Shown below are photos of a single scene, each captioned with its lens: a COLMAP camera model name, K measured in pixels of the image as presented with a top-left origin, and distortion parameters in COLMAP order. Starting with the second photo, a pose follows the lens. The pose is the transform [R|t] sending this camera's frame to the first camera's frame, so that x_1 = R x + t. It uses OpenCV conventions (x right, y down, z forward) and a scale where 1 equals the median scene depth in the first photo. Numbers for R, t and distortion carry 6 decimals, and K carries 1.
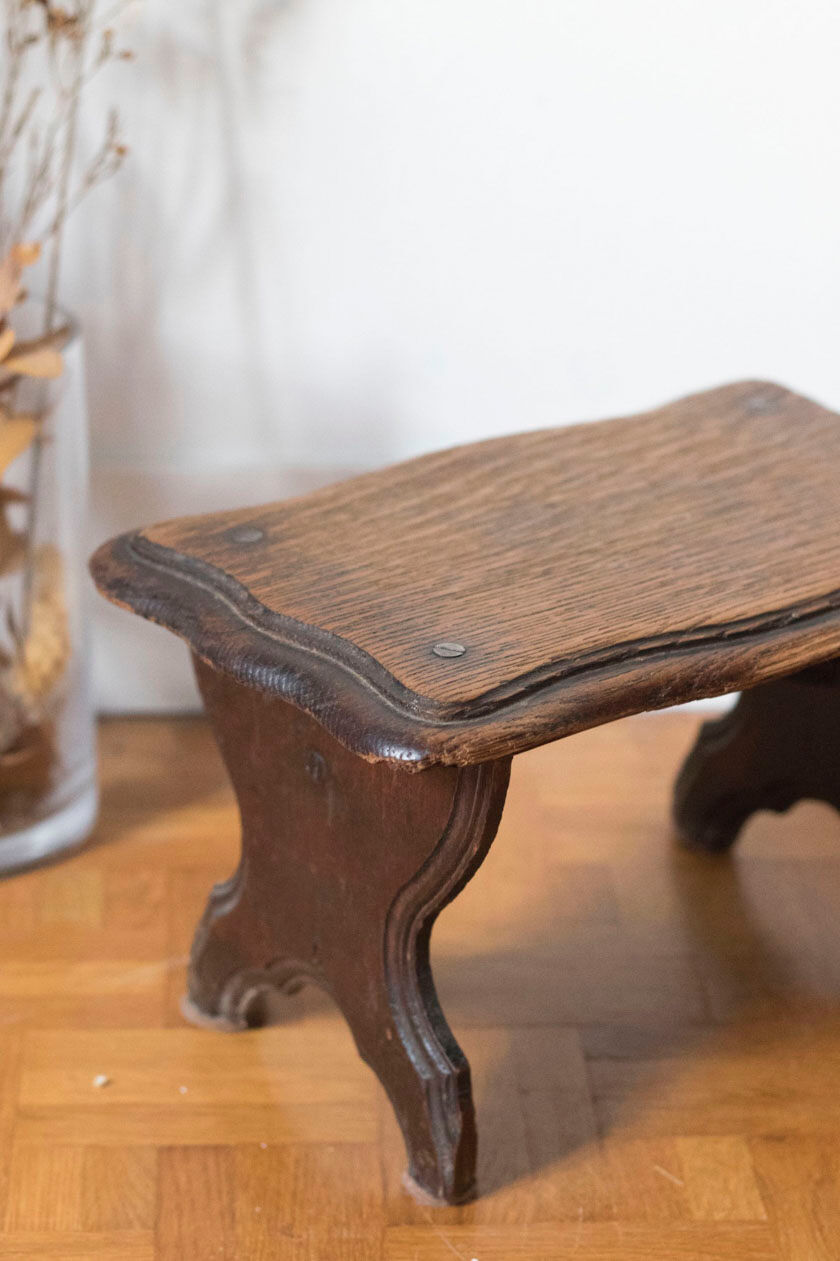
lens RADIAL K [[3109.1, 0, 417.8], [0, 3109.1, 627.6], [0, 0, 1]] dist [-0.083308, 0.000000]
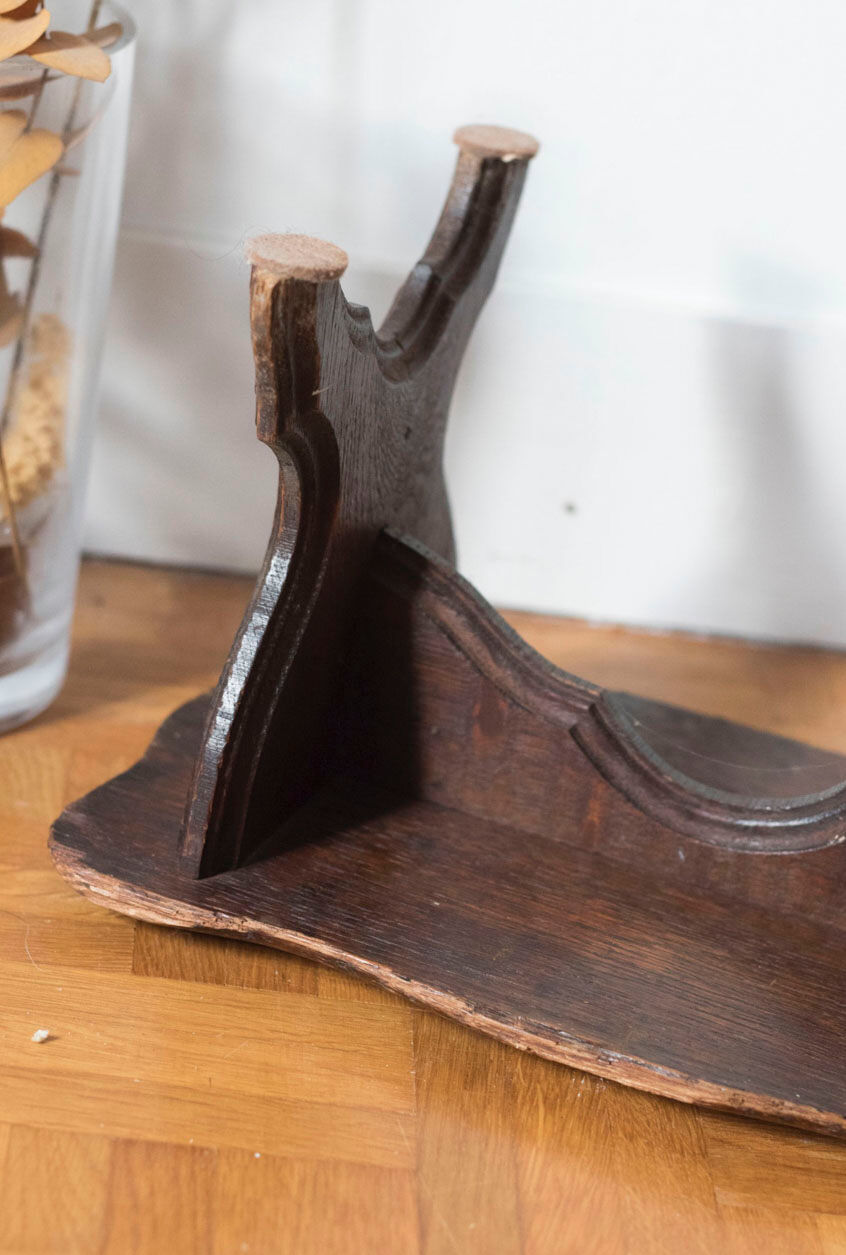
lens RADIAL K [[3175.3, 0, 416.7], [0, 3175.3, 636.0], [0, 0, 1]] dist [-0.182130, 0.000000]
pose [[0.990952, 0.131540, 0.026680, -0.048789], [-0.132085, 0.991040, 0.019816, 0.028178], [-0.023834, -0.023161, 0.999448, 0.270340]]
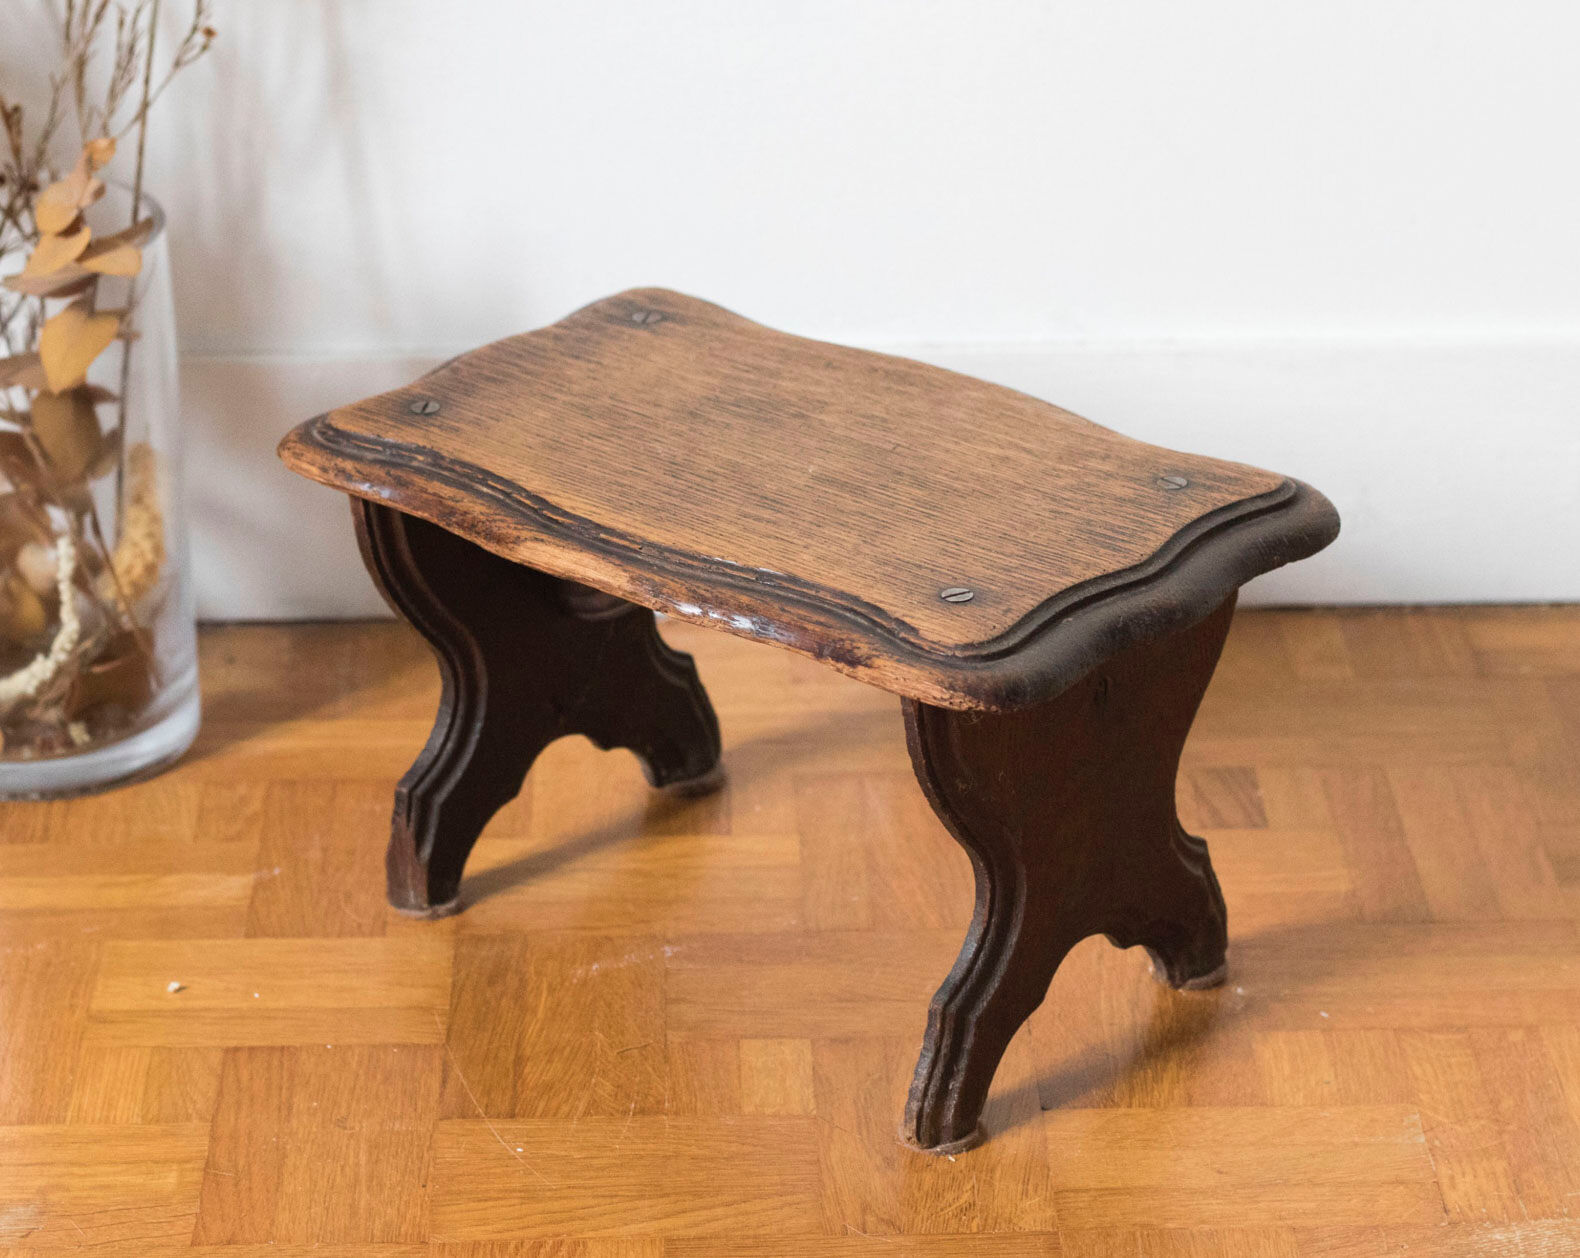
lens RADIAL K [[4632.0, 0, 793.7], [0, 4632.0, 628.4], [0, 0, 1]] dist [-0.129779, 0.000000]
pose [[0.999415, -0.006099, -0.033655, 0.152829], [0.007014, 0.999607, 0.027141, -0.008274], [0.033476, -0.027361, 0.999065, -0.490907]]
